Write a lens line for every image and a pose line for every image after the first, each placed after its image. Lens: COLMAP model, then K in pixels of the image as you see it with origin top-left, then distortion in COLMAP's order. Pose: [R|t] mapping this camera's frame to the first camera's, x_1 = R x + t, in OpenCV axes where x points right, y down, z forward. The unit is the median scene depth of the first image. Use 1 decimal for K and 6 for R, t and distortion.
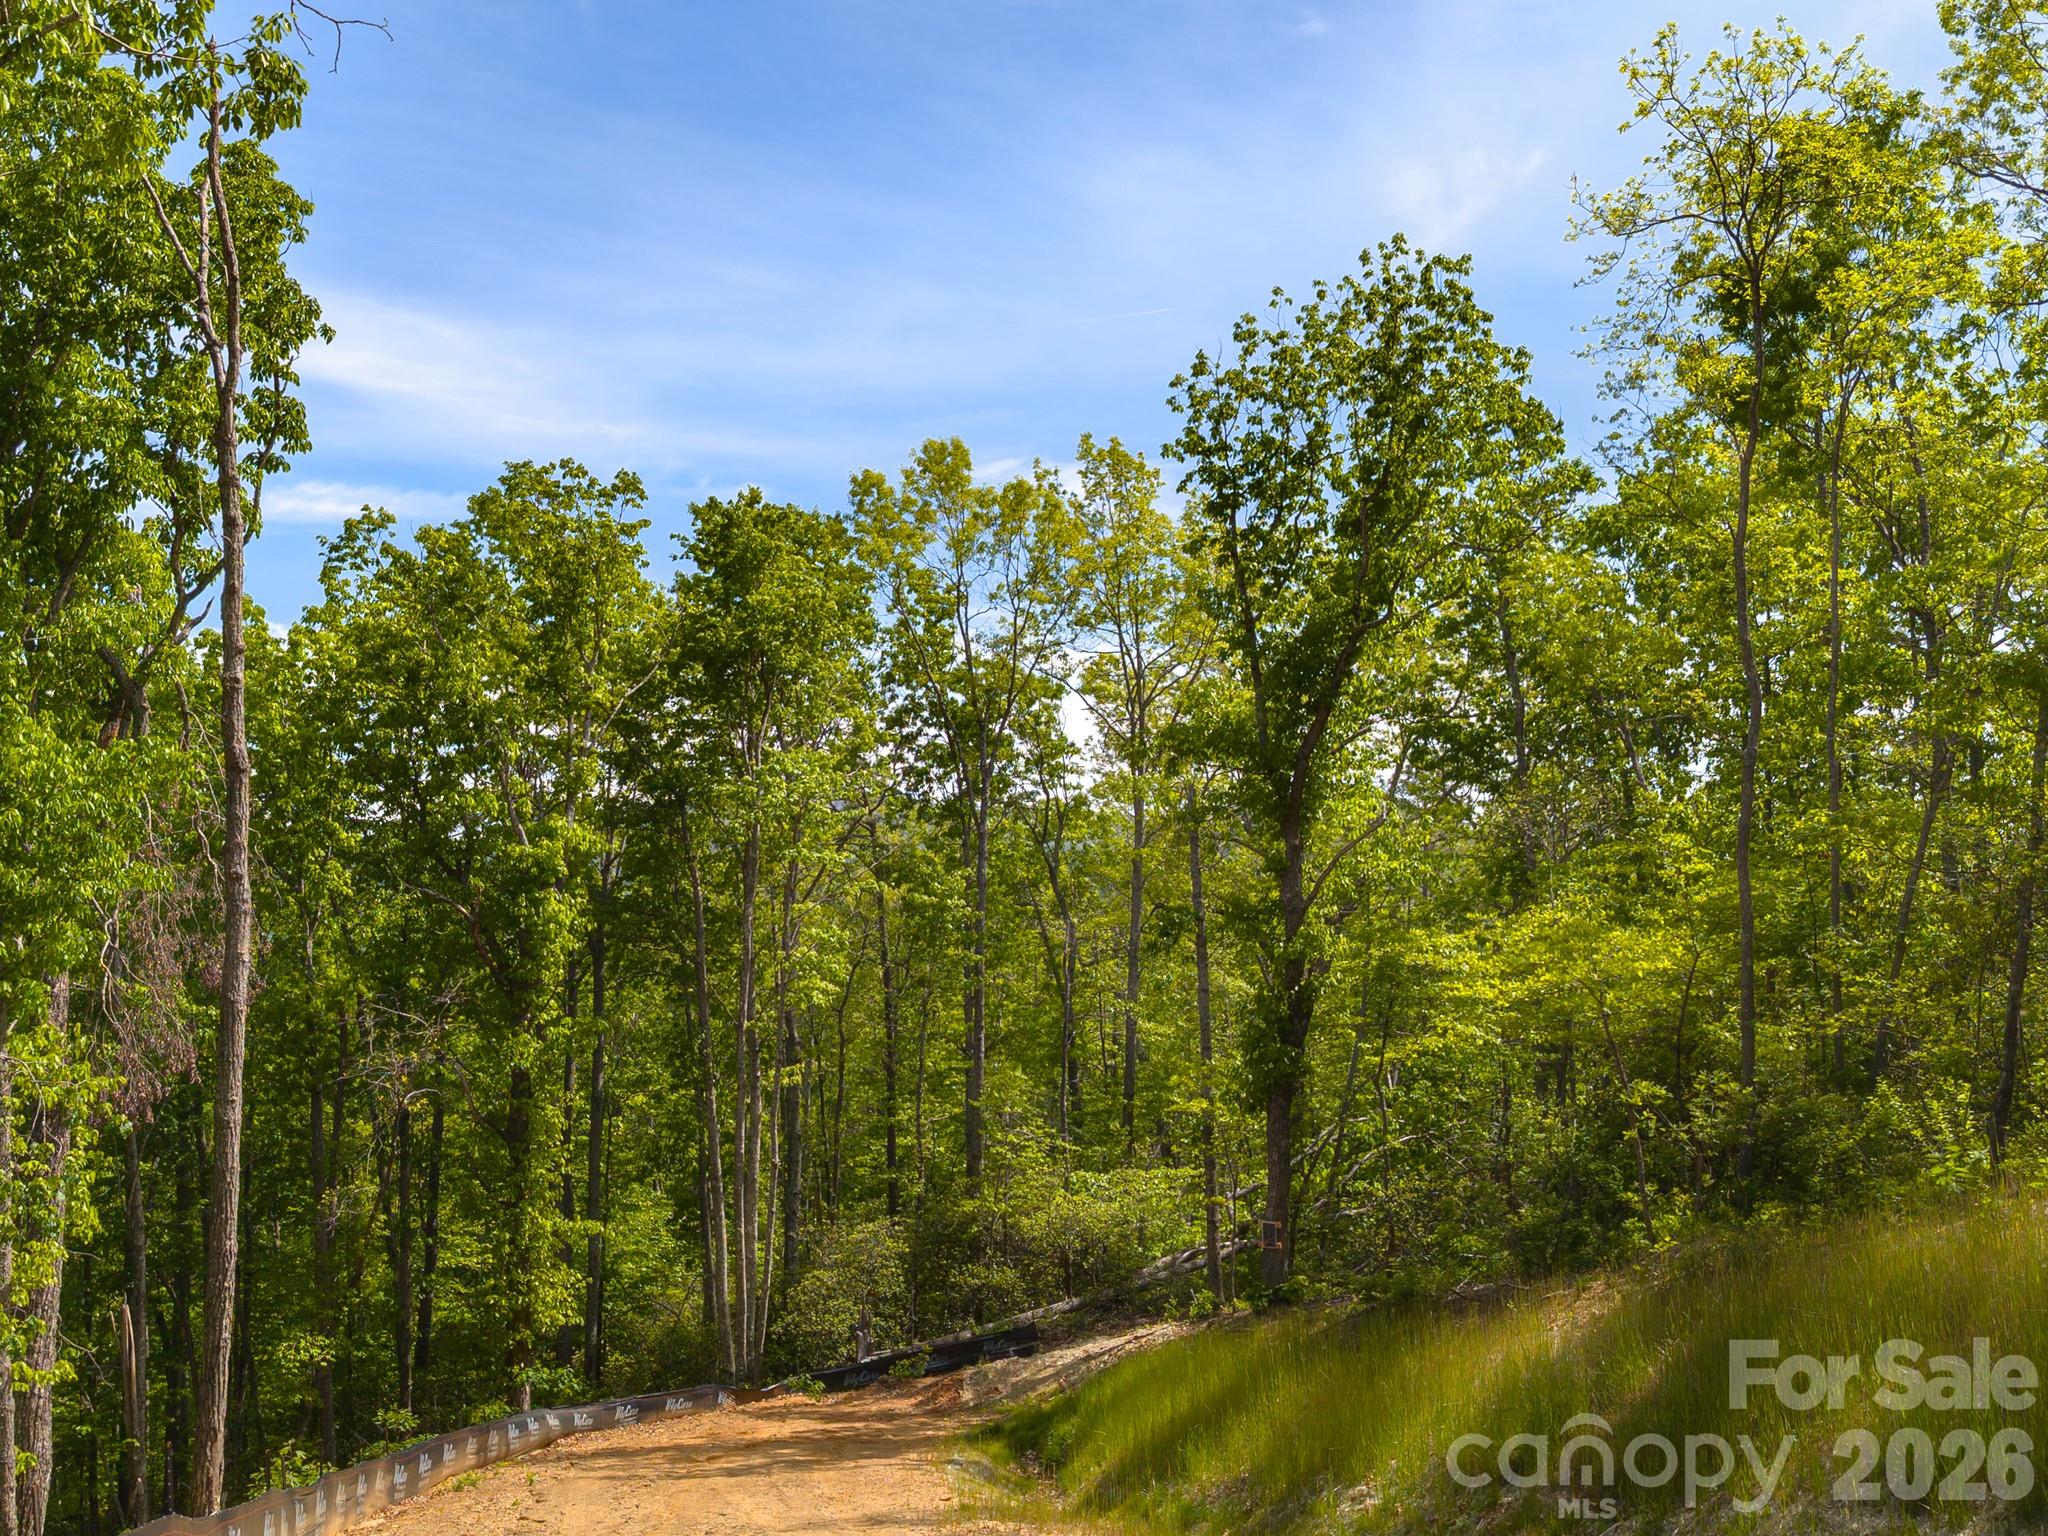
lens RADIAL K [[2137.5, 0, 1024.0], [0, 2137.5, 768.0], [0, 0, 1]] dist [0.020070, -0.215668]
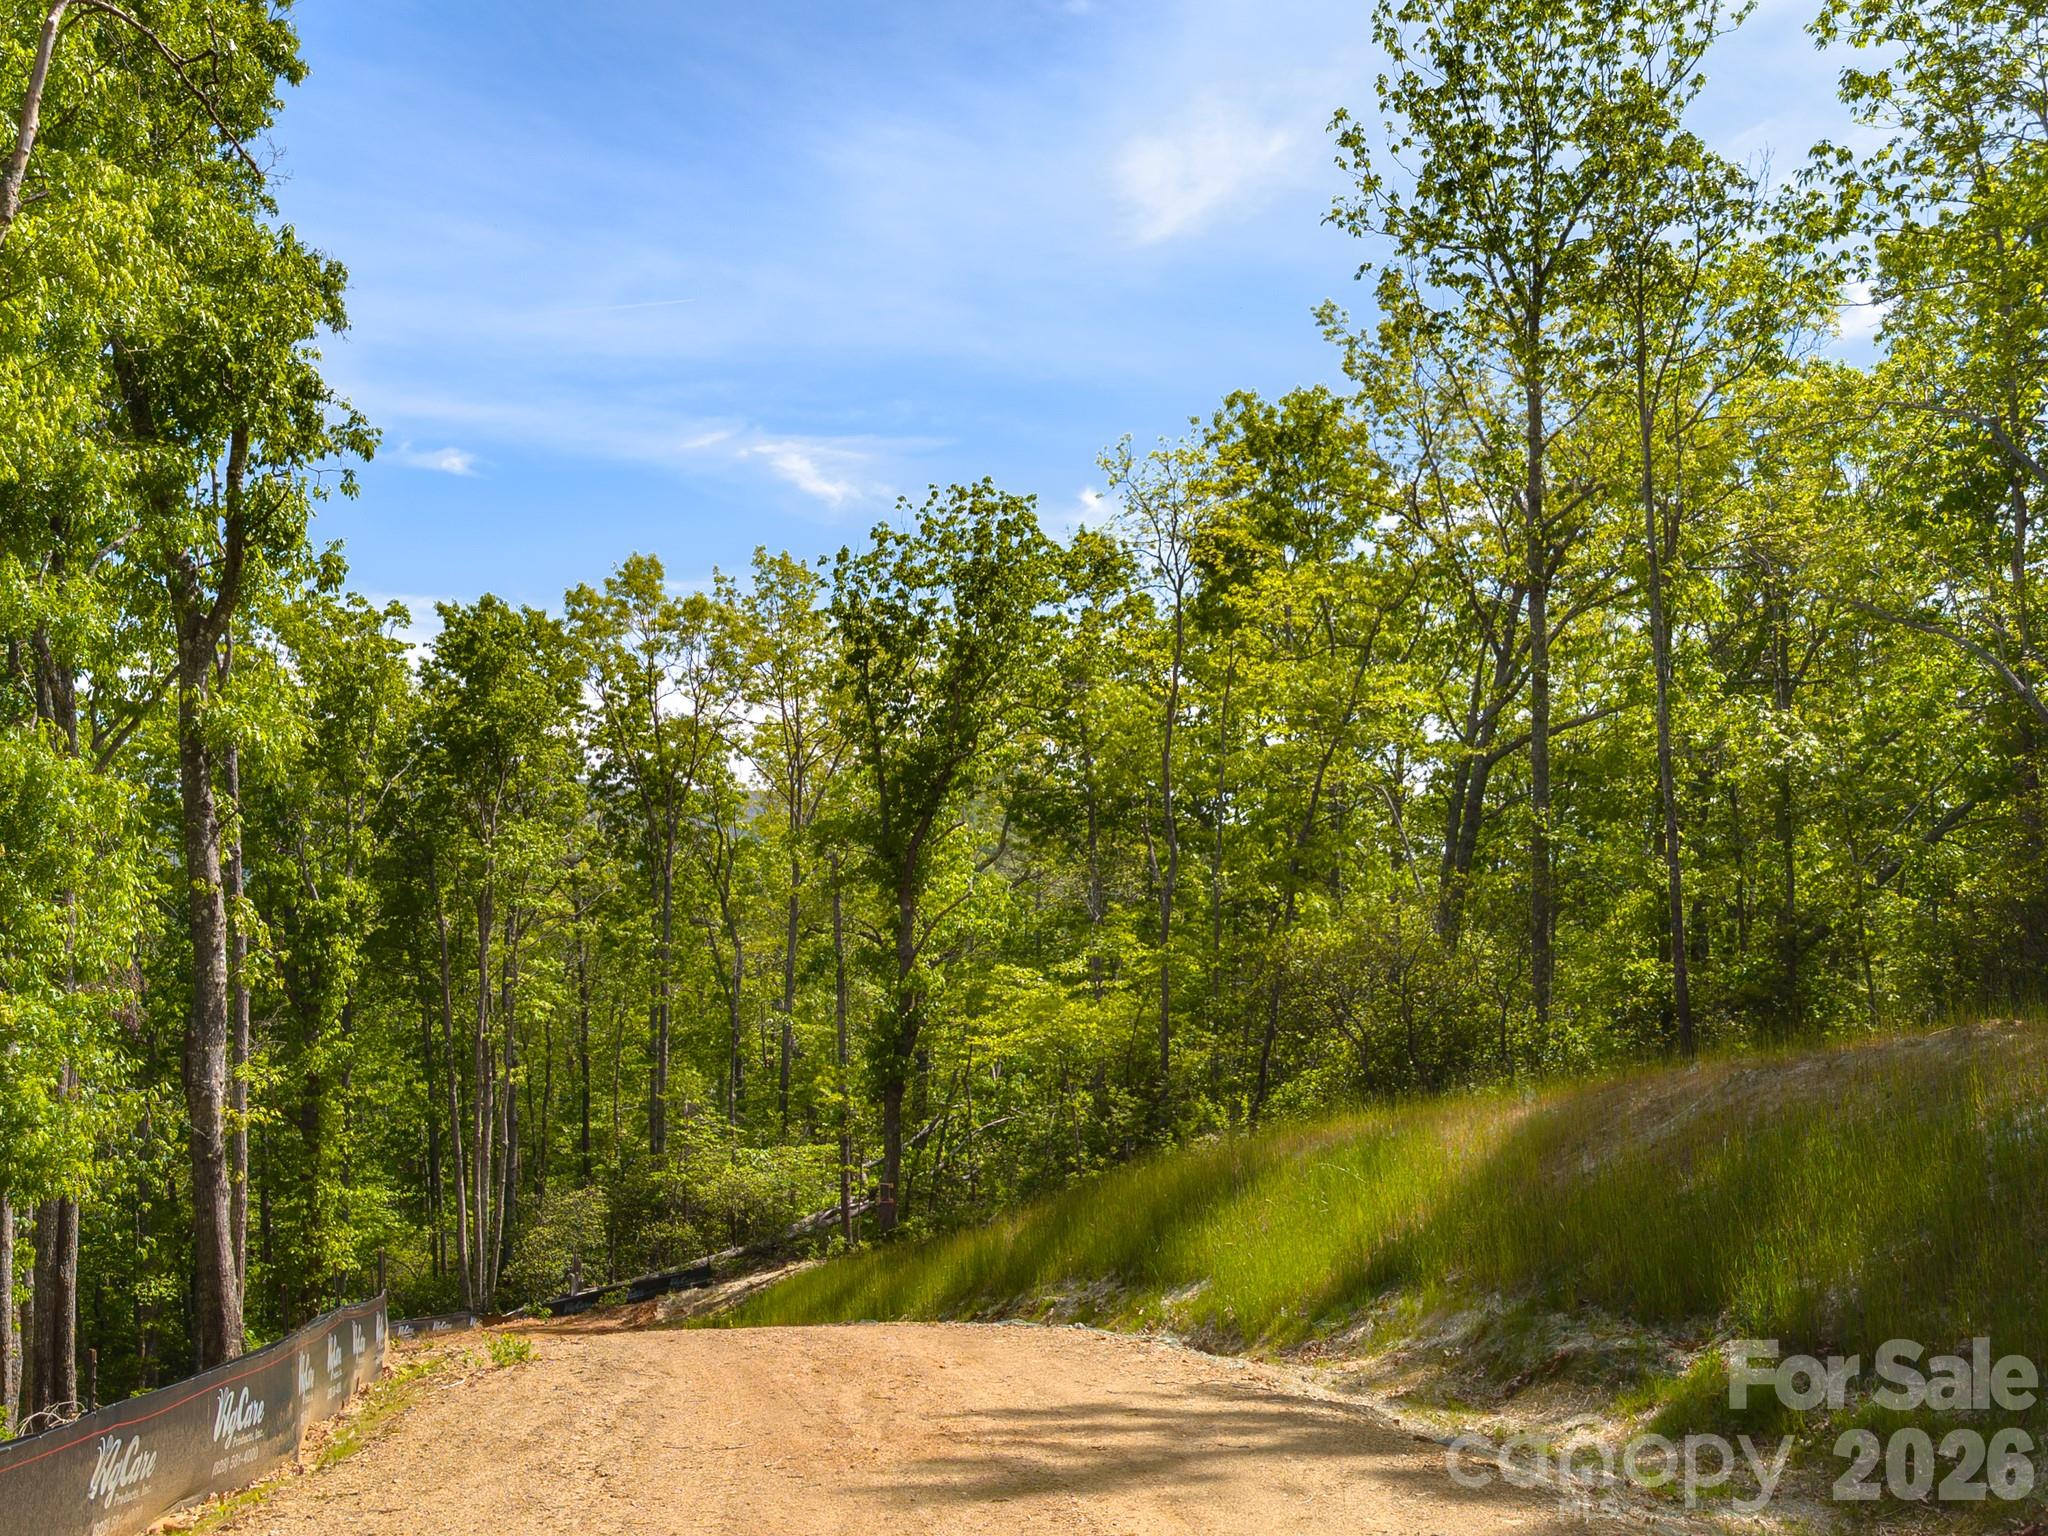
lens RADIAL K [[1945.6, 0, 1024.0], [0, 1945.6, 768.0], [0, 0, 1]] dist [-0.094778, -0.008093]
pose [[0.985596, 0.015813, 0.168376, -0.008514], [-0.014735, 0.999862, -0.007647, -0.037175], [-0.168474, 0.005056, 0.985693, -0.193016]]
